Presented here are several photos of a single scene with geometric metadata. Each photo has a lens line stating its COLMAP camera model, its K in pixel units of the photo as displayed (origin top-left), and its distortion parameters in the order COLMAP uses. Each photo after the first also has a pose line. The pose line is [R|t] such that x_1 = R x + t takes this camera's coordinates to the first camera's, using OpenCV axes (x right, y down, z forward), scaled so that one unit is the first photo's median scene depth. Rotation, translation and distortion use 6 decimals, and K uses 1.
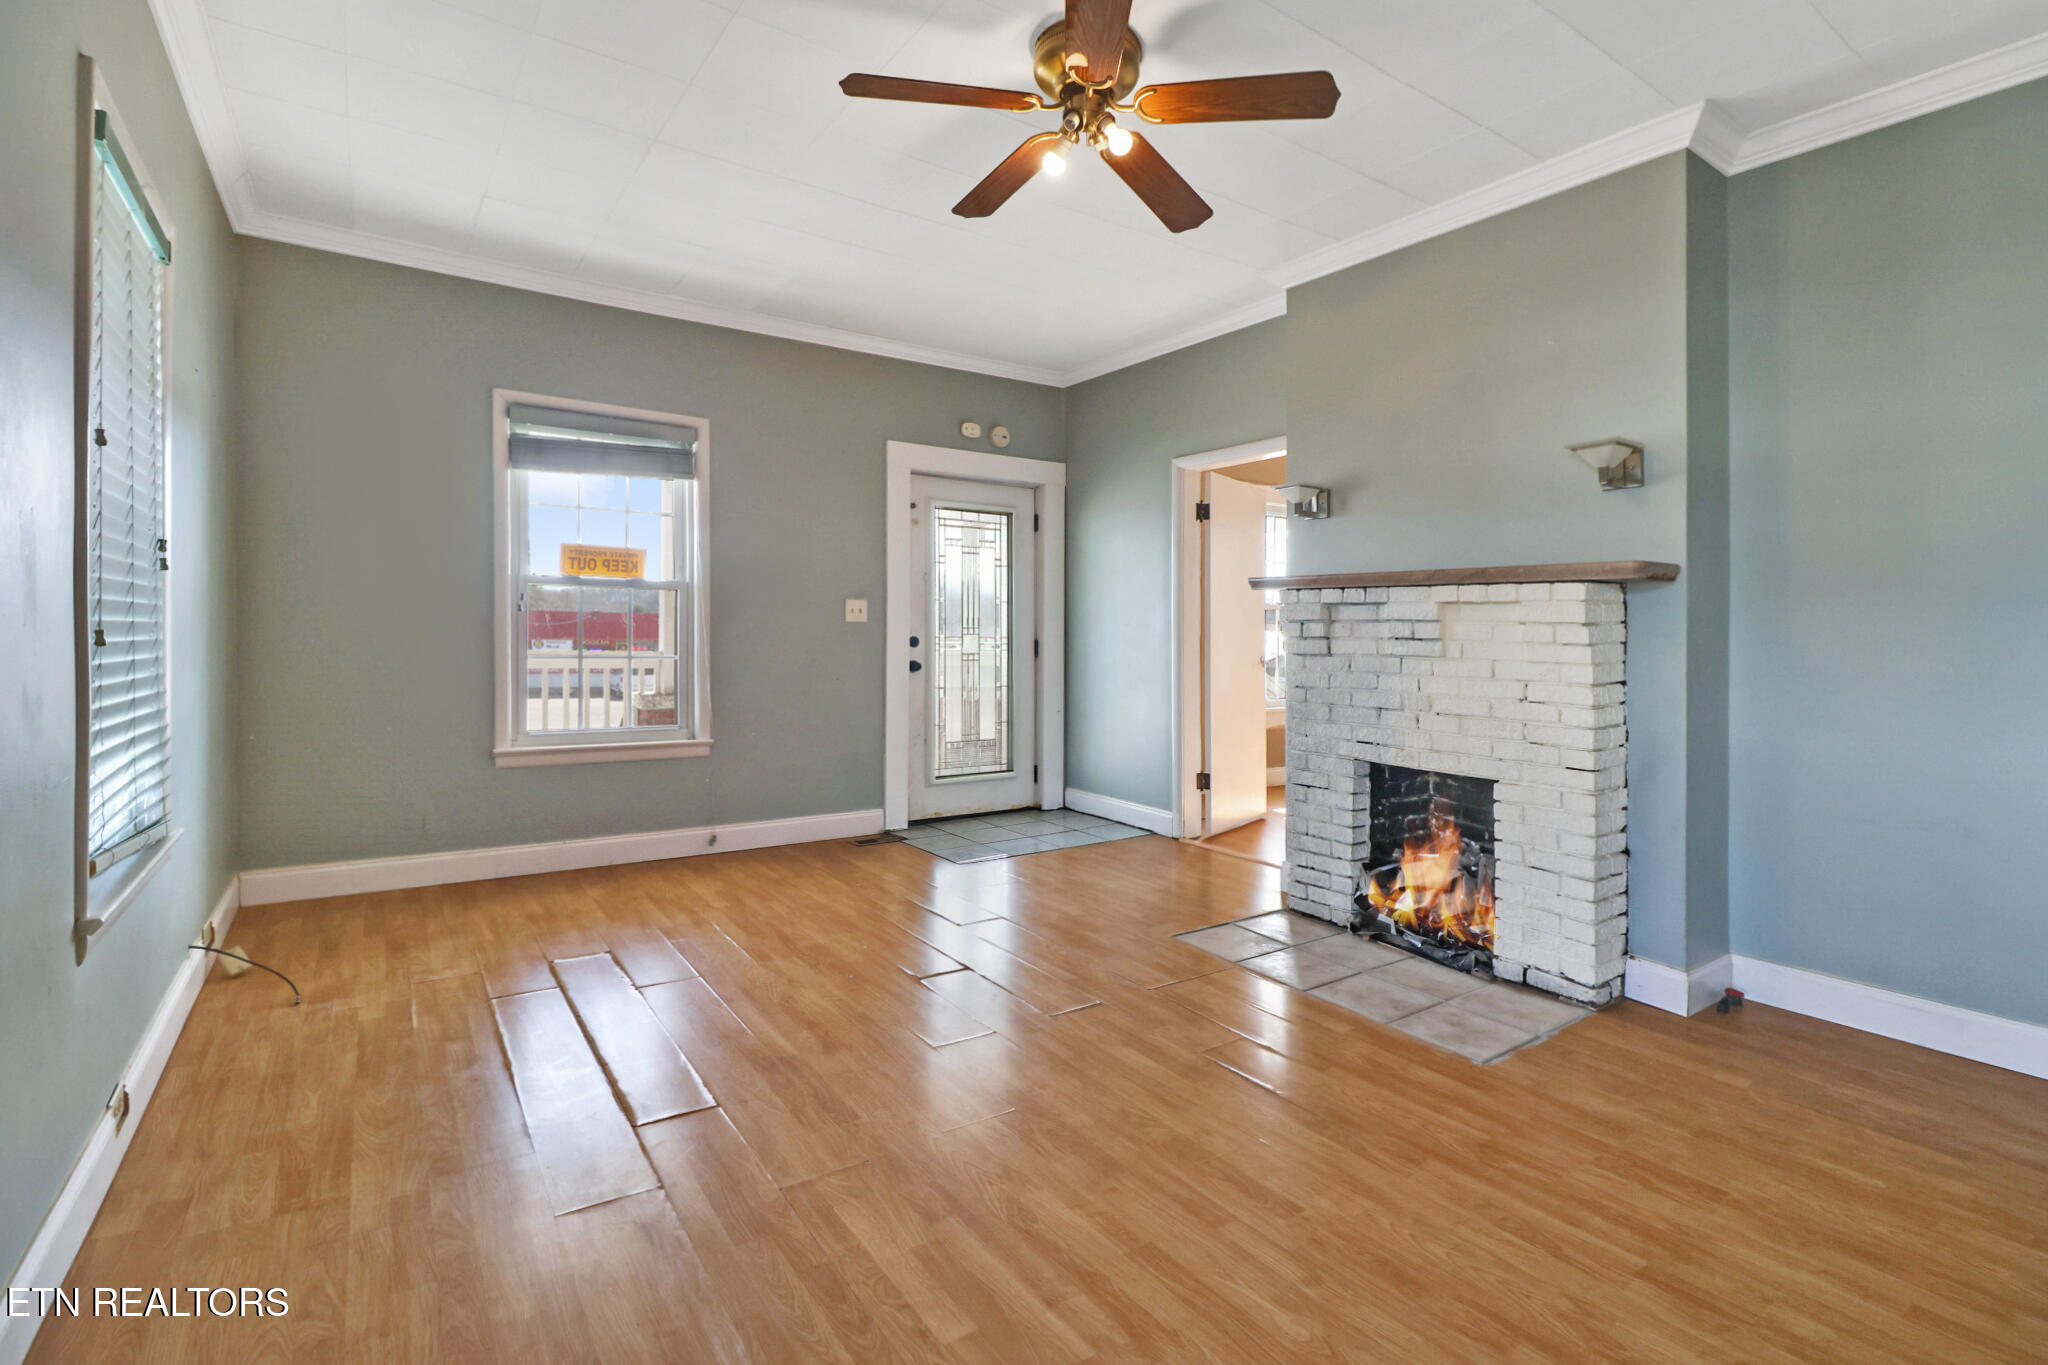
lens RADIAL K [[943.0, 0, 1045.0], [0, 943.0, 651.3], [0, 0, 1]] dist [-0.001182, -0.010018]
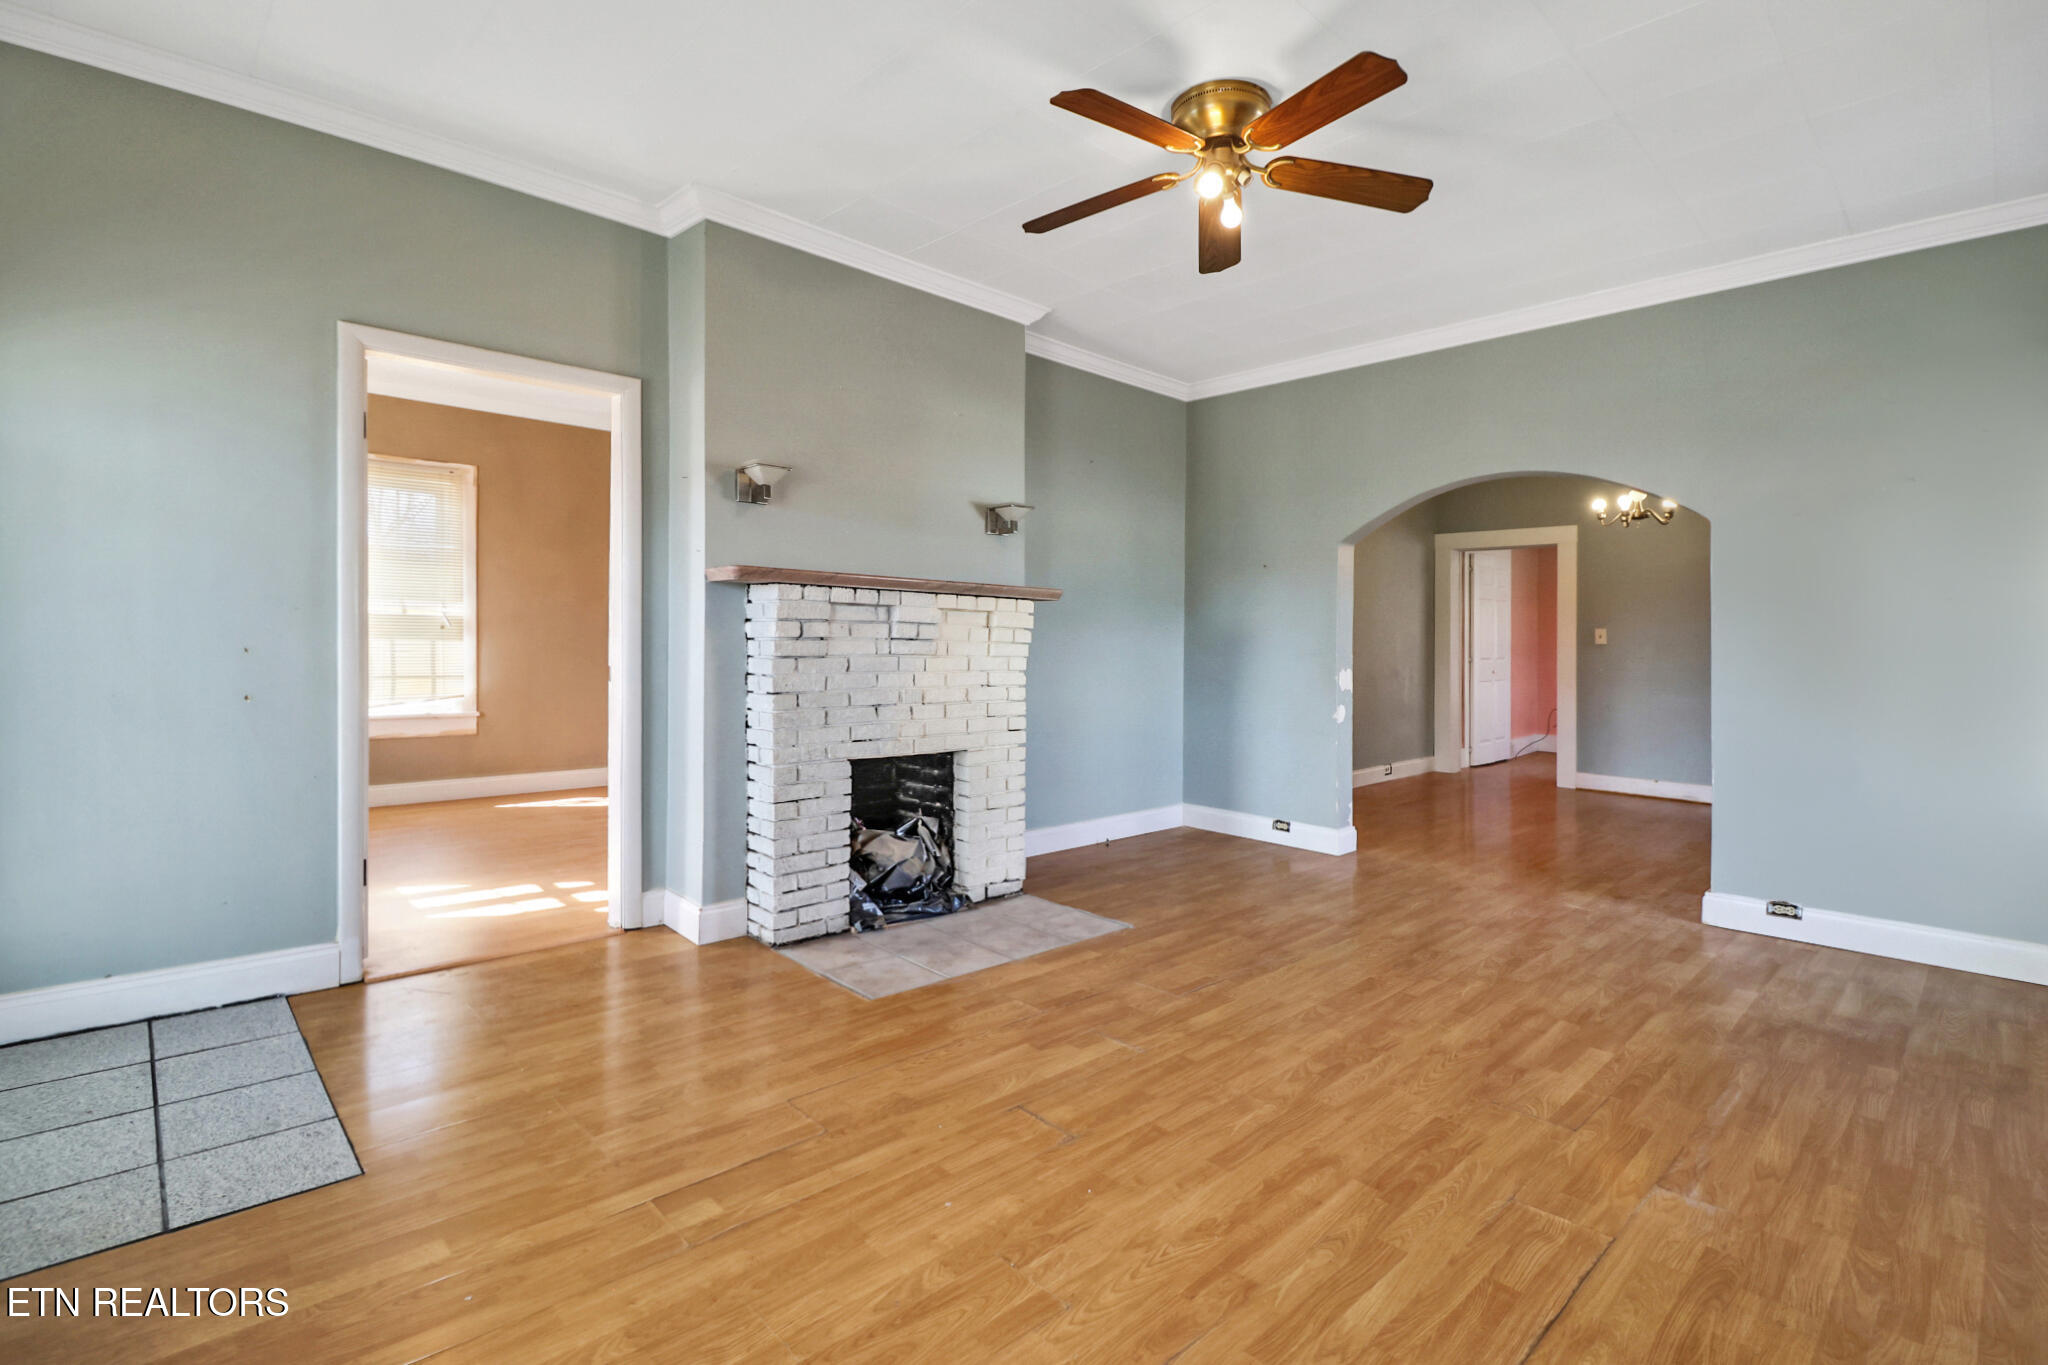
lens RADIAL K [[943.0, 0, 1045.0], [0, 943.0, 651.3], [0, 0, 1]] dist [-0.001182, -0.010018]
pose [[-0.140018, -0.032193, 0.989625, -0.804400], [-0.001961, 0.999478, 0.032236, -0.038778], [-0.990147, 0.002573, -0.140008, 1.099018]]
